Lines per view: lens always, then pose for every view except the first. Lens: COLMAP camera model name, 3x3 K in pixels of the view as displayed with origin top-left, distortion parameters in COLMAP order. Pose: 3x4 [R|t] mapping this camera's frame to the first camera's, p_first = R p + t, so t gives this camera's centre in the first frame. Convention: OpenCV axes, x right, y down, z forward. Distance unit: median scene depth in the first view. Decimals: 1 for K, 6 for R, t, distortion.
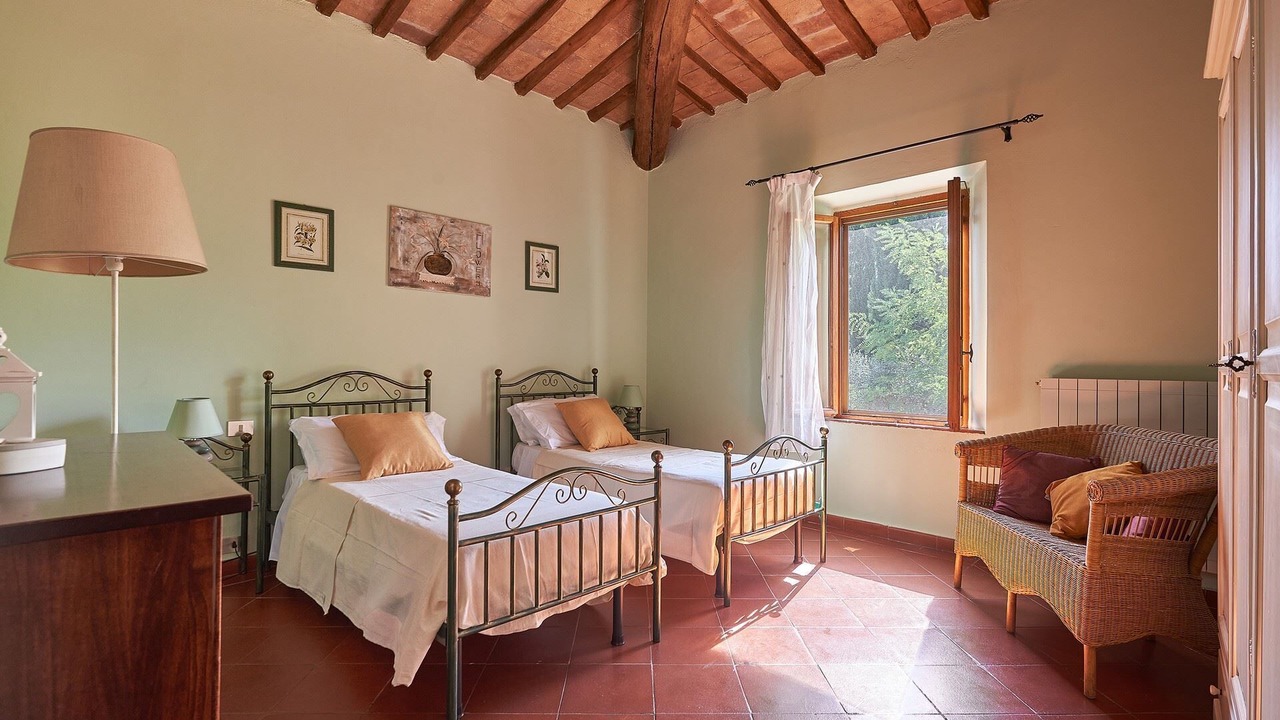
lens RADIAL K [[592.8, 0, 640.0], [0, 592.8, 360.0], [0, 0, 1]] dist [0.001134, 0.000016]
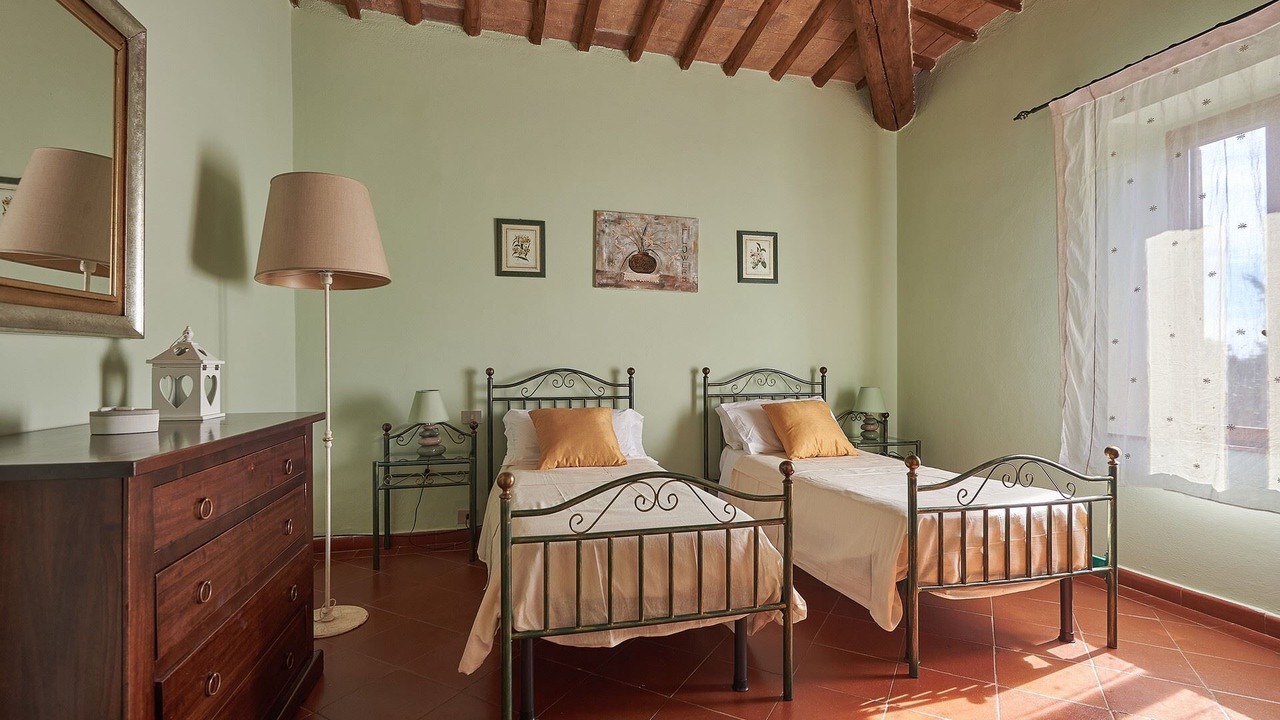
lens RADIAL K [[591.6, 0, 641.5], [0, 591.6, 367.5], [0, 0, 1]] dist [-0.001804, 0.000018]
pose [[0.864503, -0.006203, -0.502589, 0.178083], [0.007409, 0.999972, 0.000403, 0.017052], [0.502573, -0.004073, 0.864525, 0.144033]]
